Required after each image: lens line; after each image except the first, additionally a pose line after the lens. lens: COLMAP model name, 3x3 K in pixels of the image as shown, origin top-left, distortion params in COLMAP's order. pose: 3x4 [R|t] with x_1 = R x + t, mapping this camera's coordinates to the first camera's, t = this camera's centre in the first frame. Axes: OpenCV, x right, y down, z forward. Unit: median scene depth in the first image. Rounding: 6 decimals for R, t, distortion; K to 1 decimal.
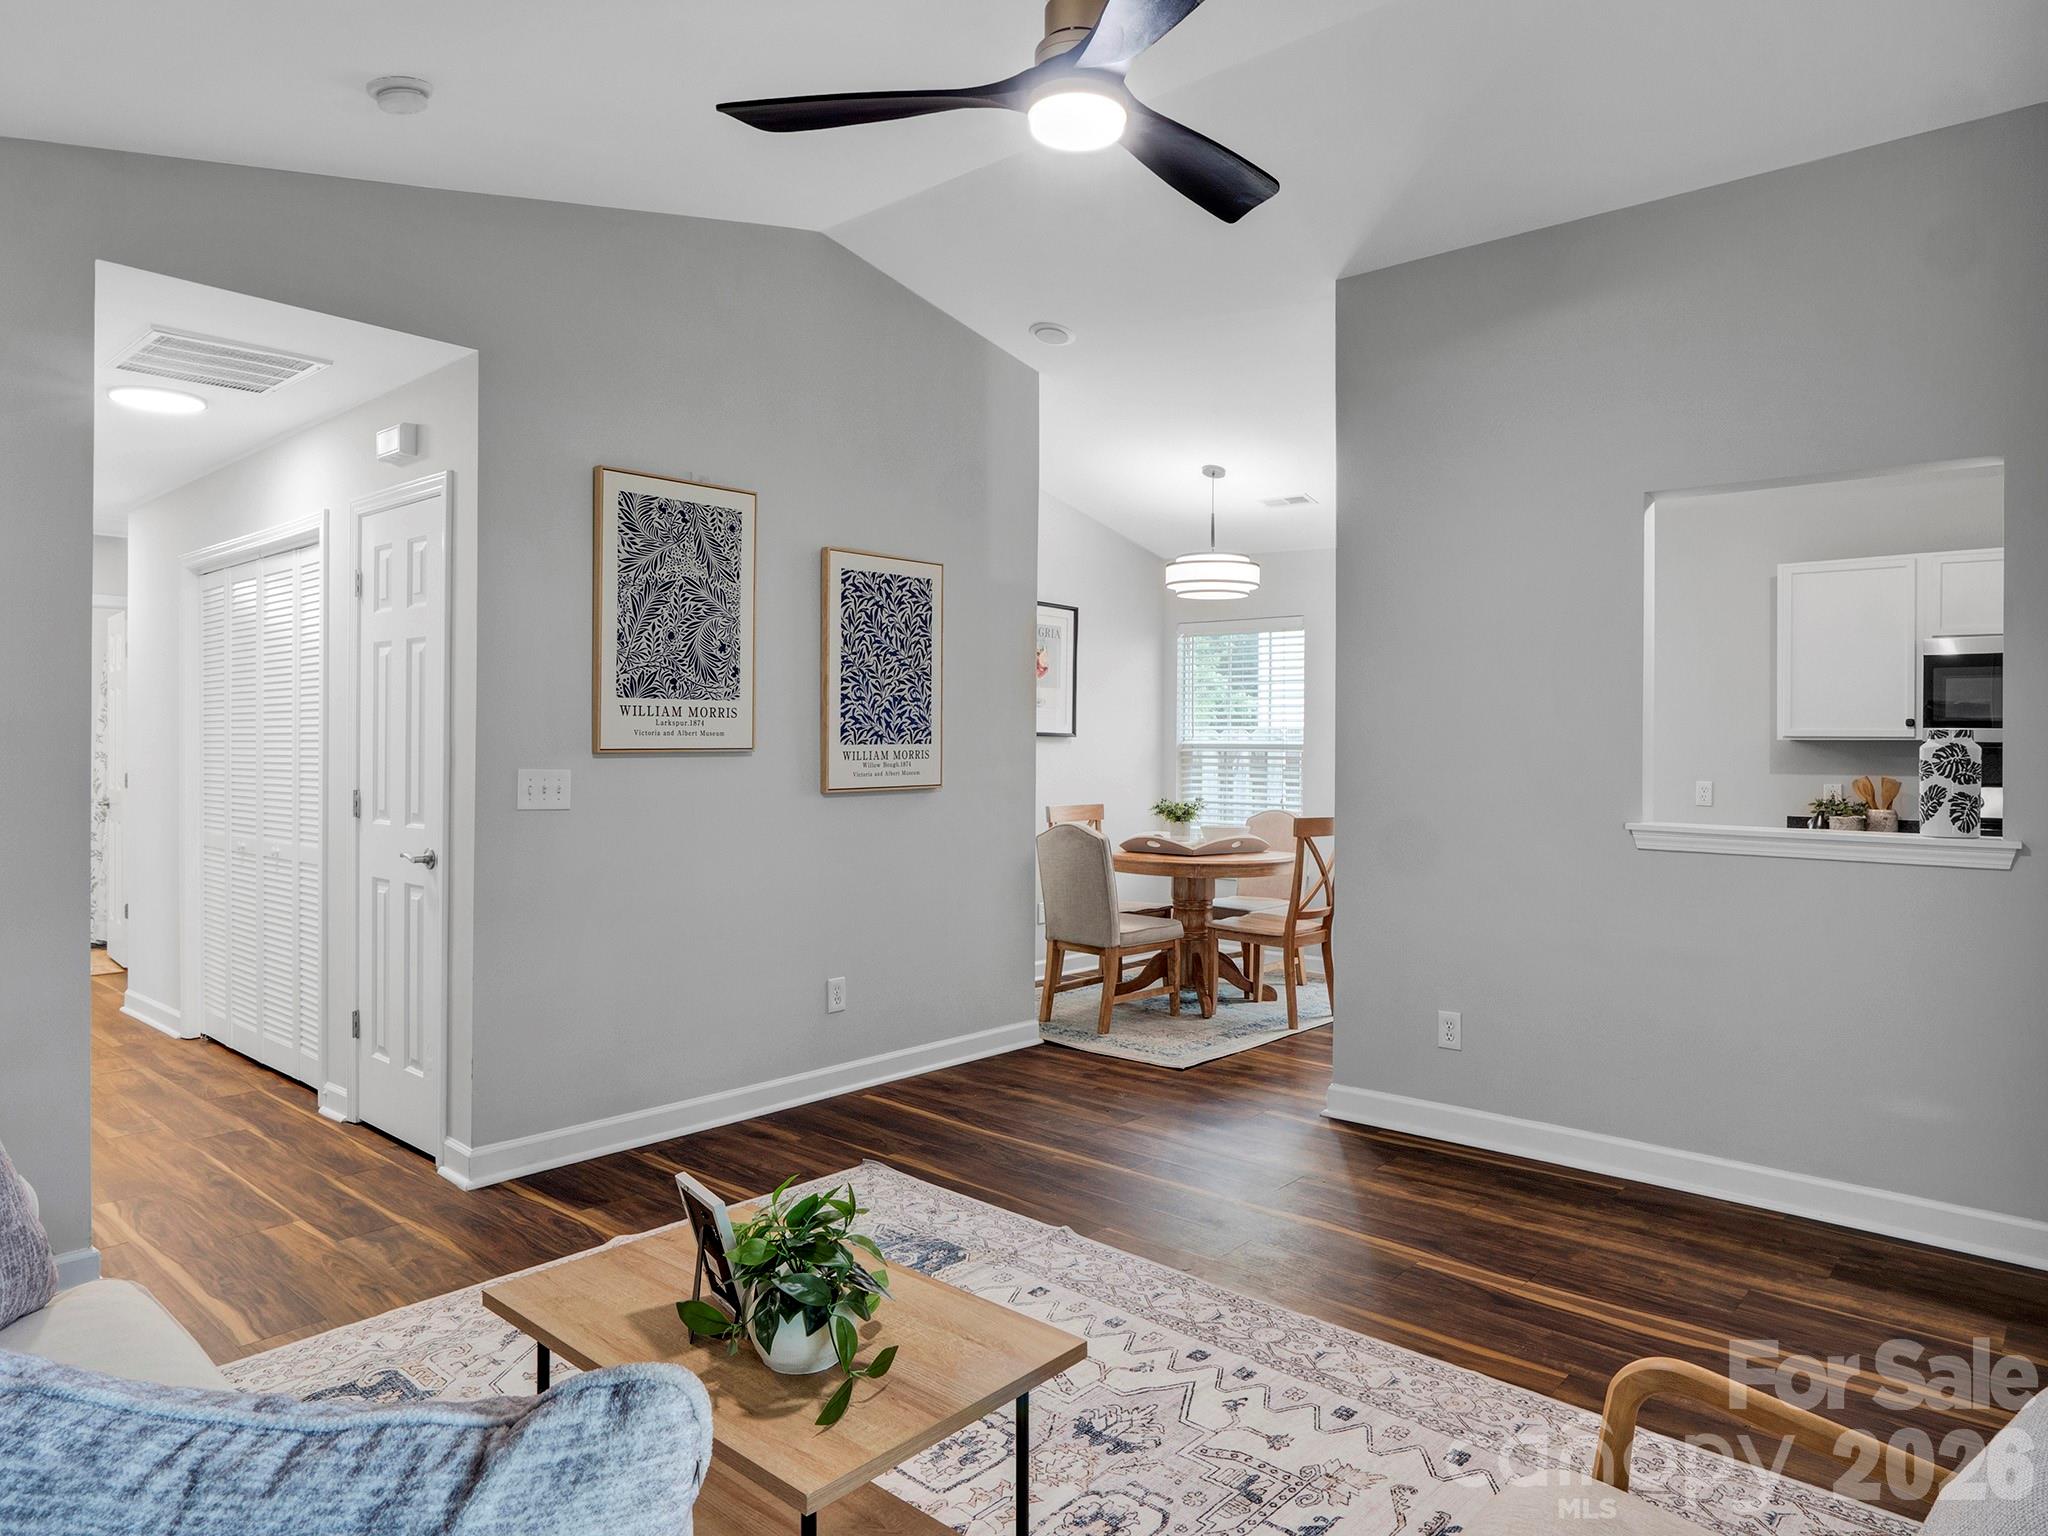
lens RADIAL K [[1287.2, 0, 1041.4], [0, 1287.2, 751.1], [0, 0, 1]] dist [-0.029547, 0.014847]
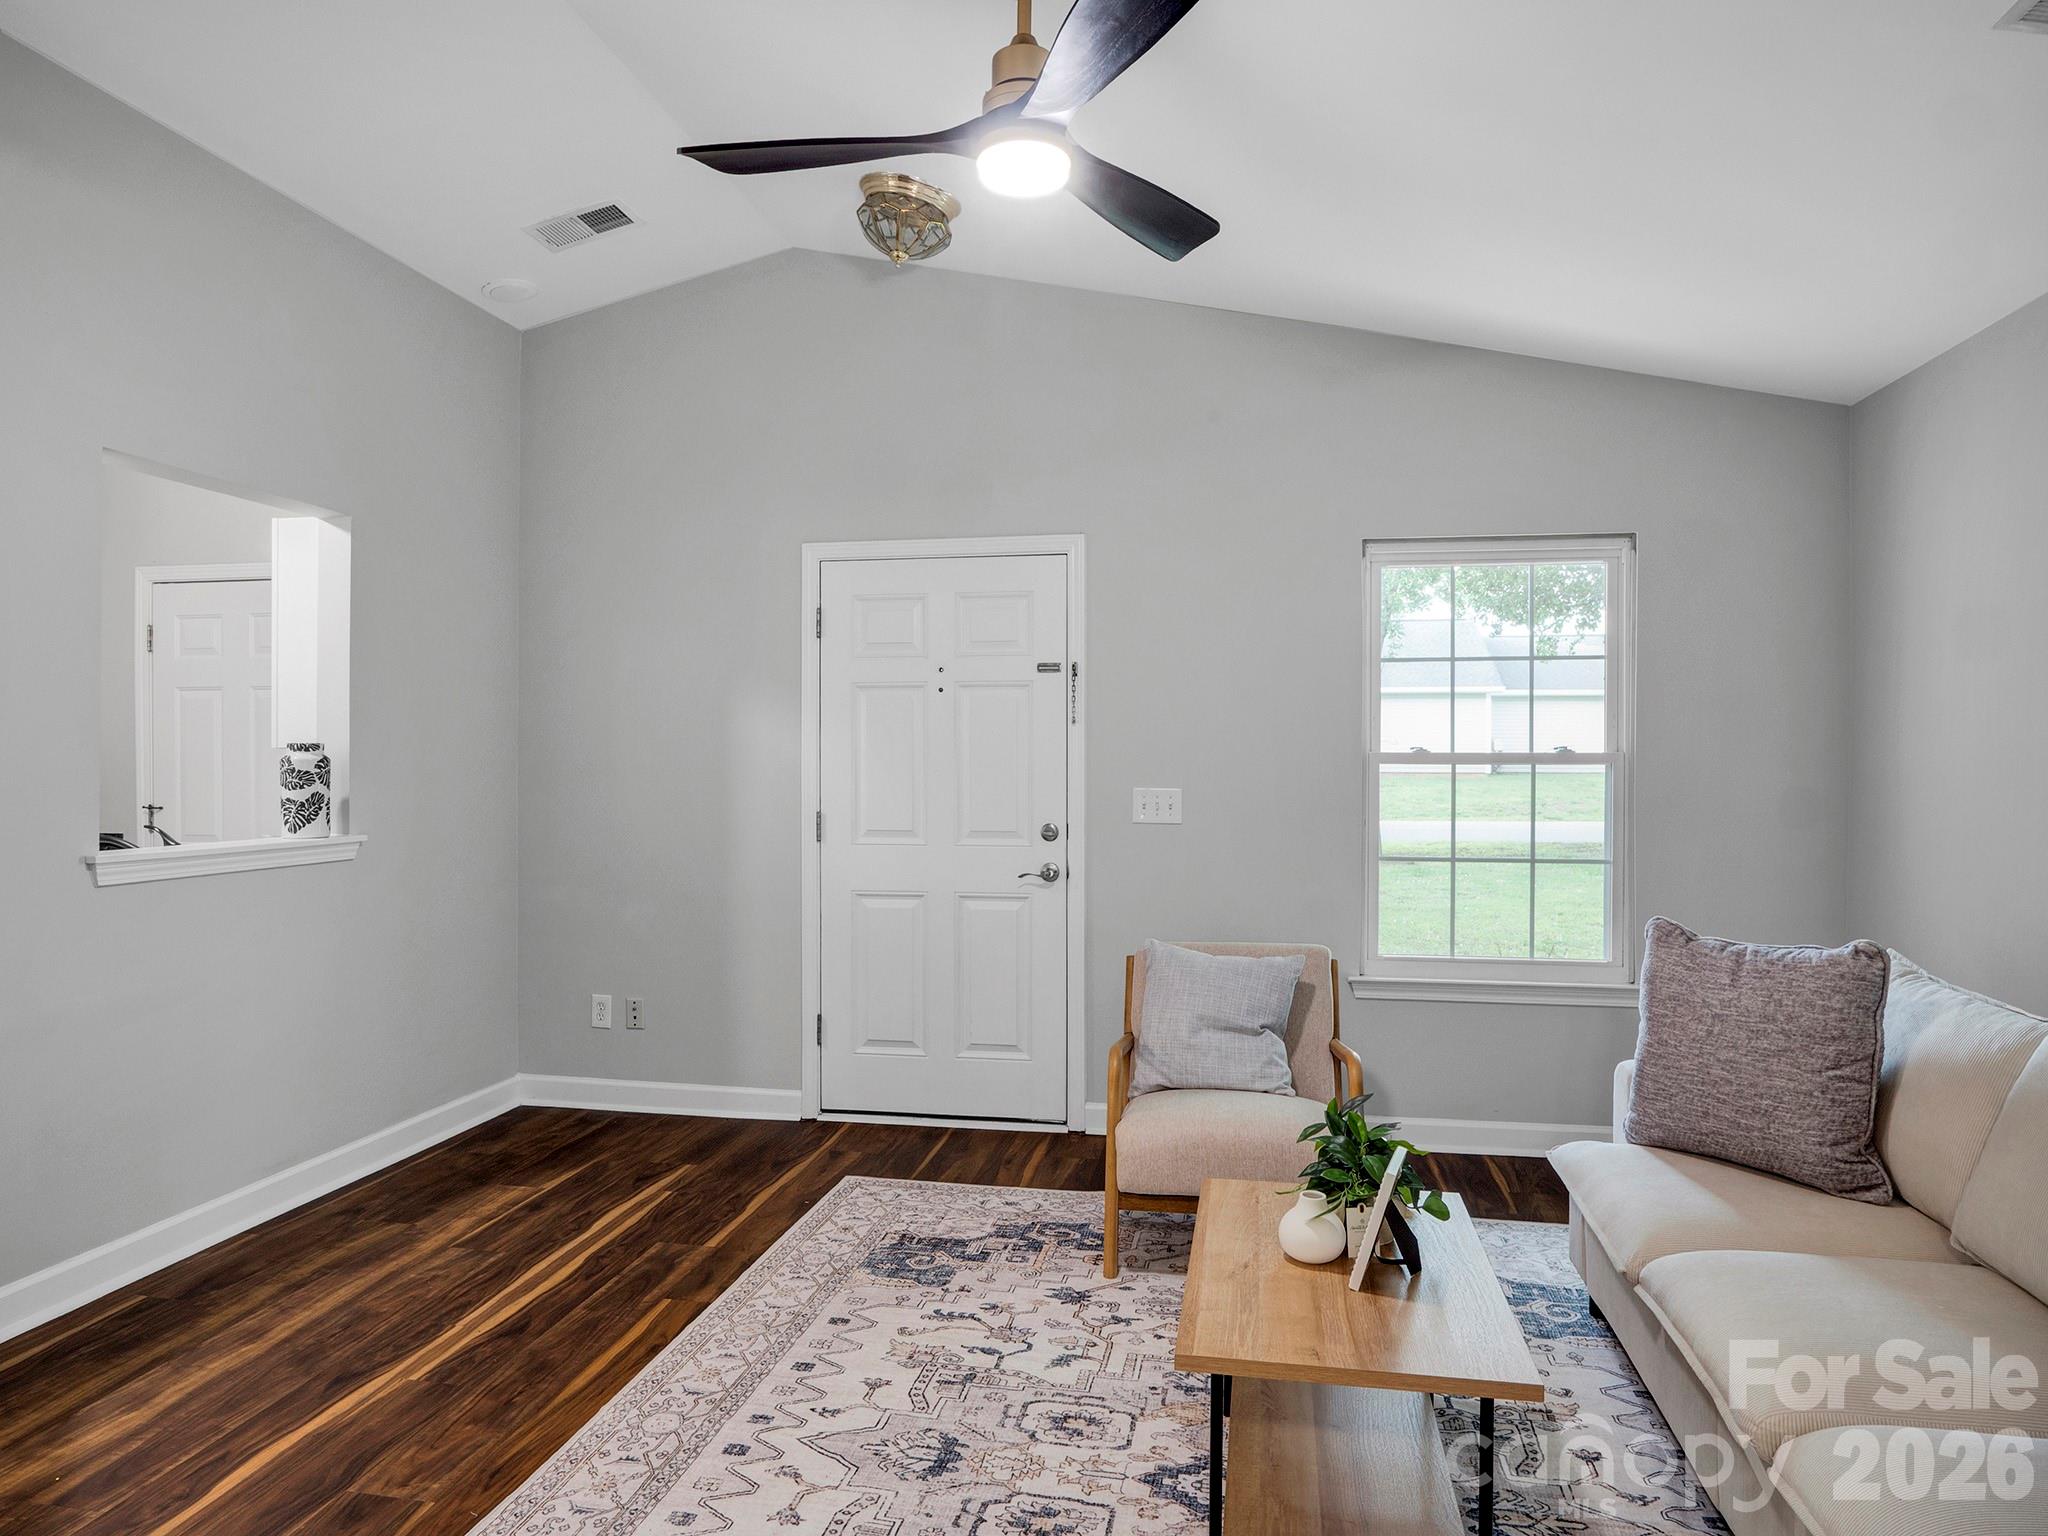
lens RADIAL K [[1287.2, 0, 1013.3], [0, 1287.2, 777.5], [0, 0, 1]] dist [-0.029547, 0.014847]
pose [[-0.504042, -0.018121, 0.863489, -0.488723], [0.002824, 0.999740, 0.022629, -0.008396], [-0.863674, 0.013844, -0.503860, 0.853302]]
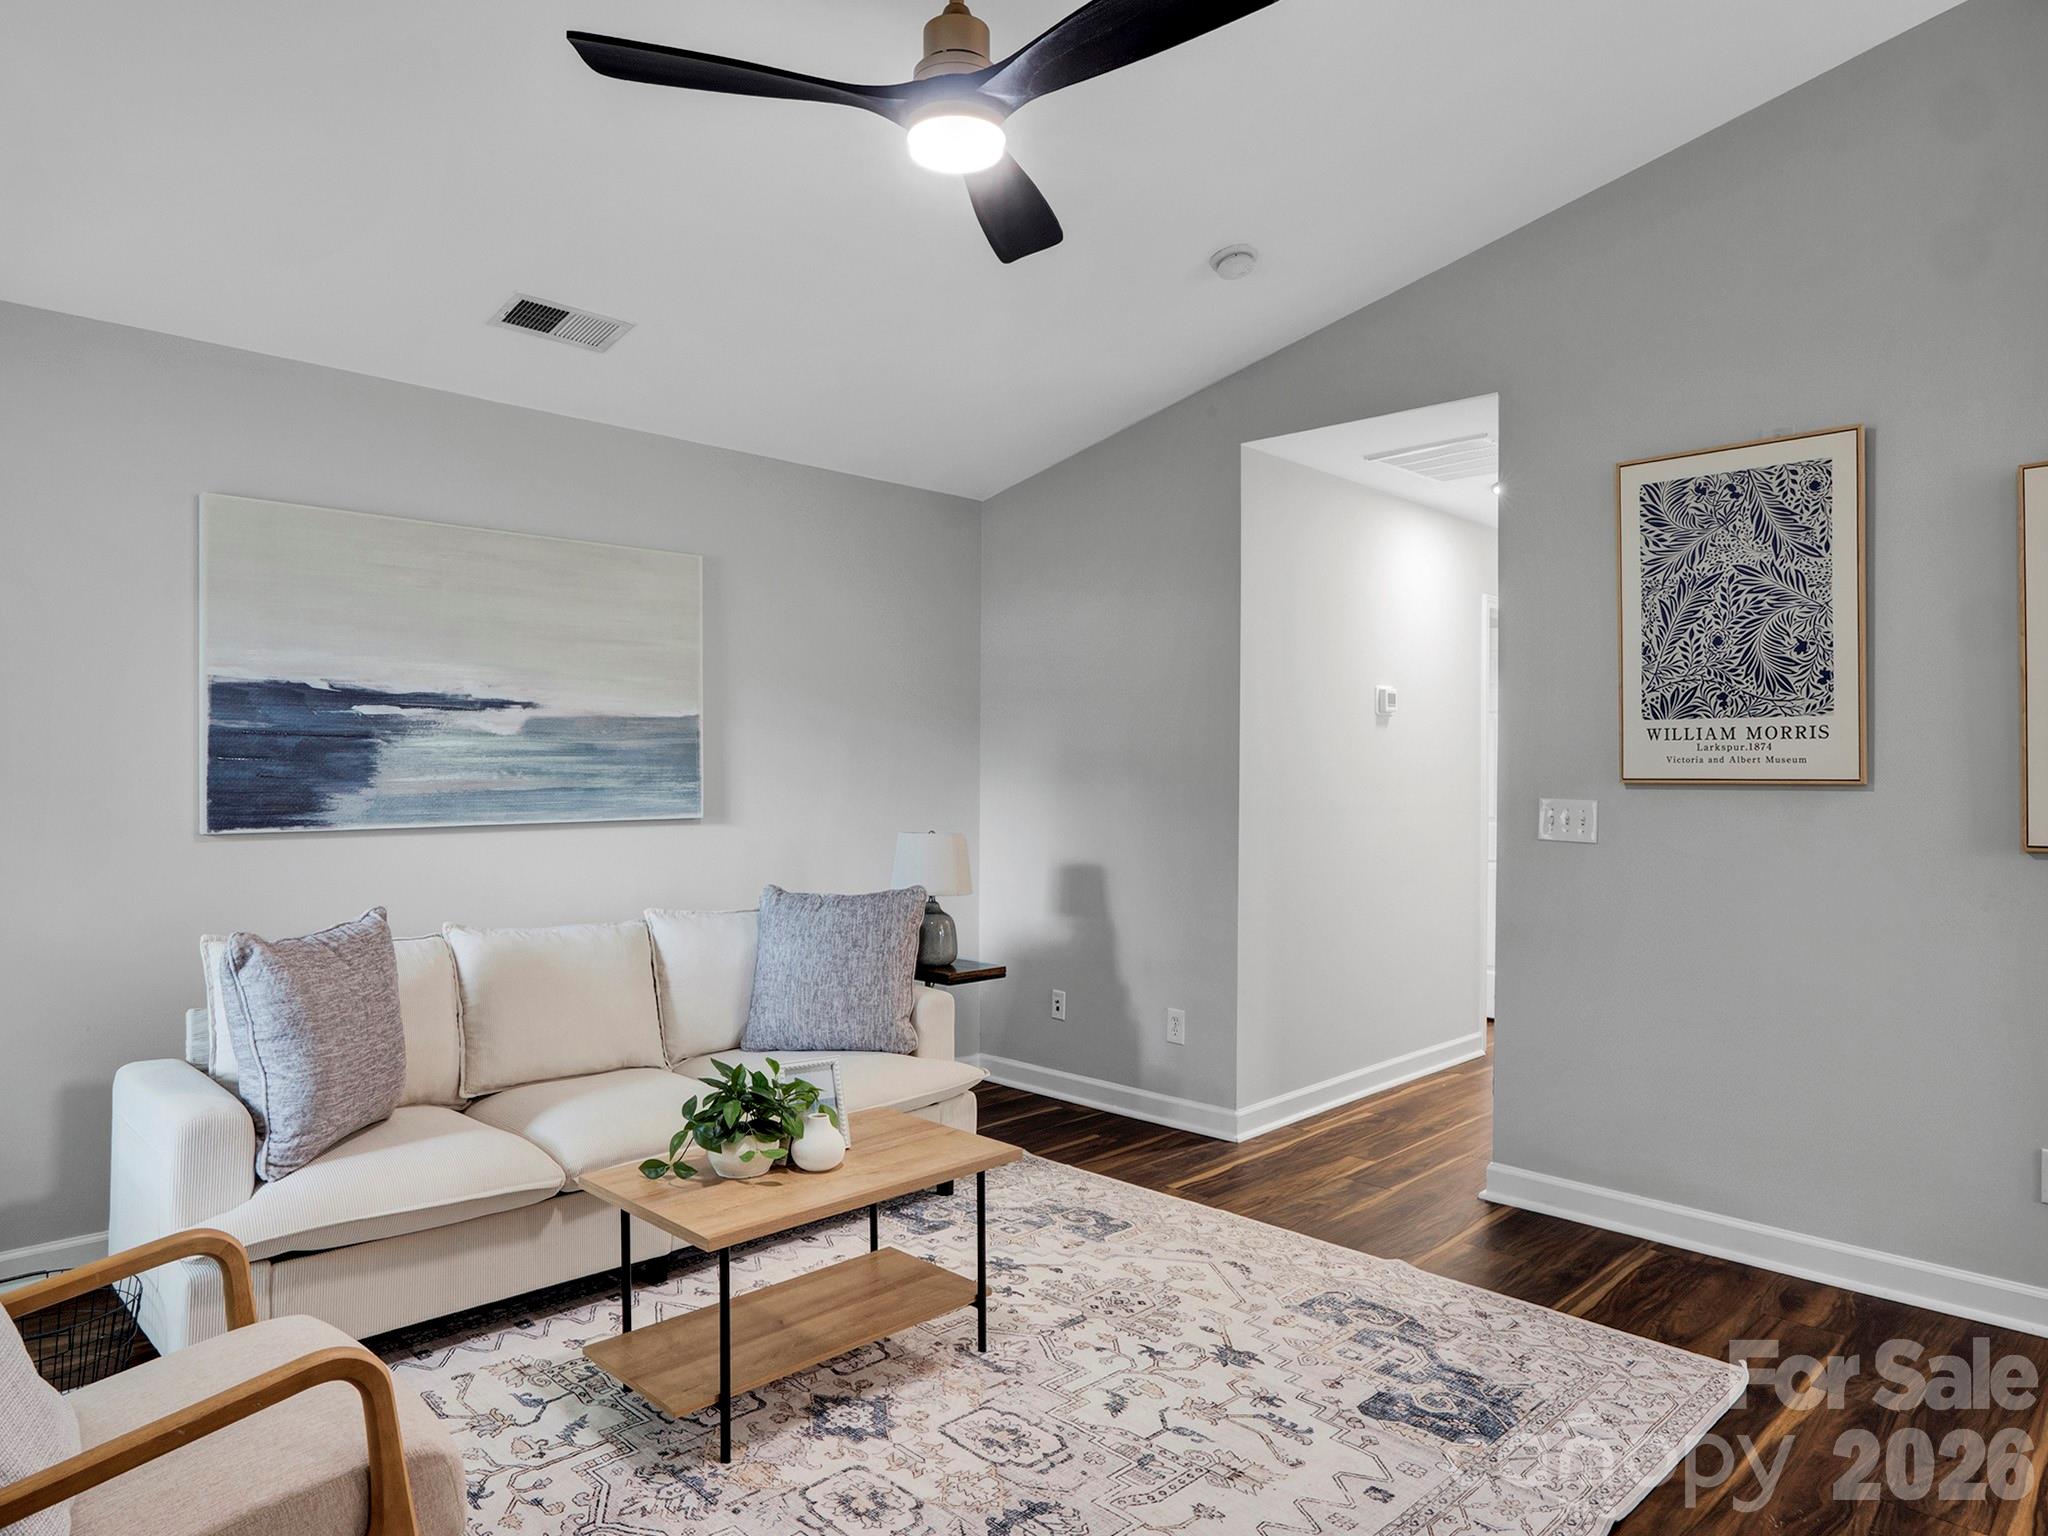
lens RADIAL K [[1287.2, 0, 992.9], [0, 1287.2, 778.6], [0, 0, 1]] dist [-0.029547, 0.014847]
pose [[-0.084080, 0.003093, -0.996454, 0.571691], [-0.008584, 0.999956, 0.003828, -0.001324], [0.996422, 0.008875, -0.084049, 0.620992]]
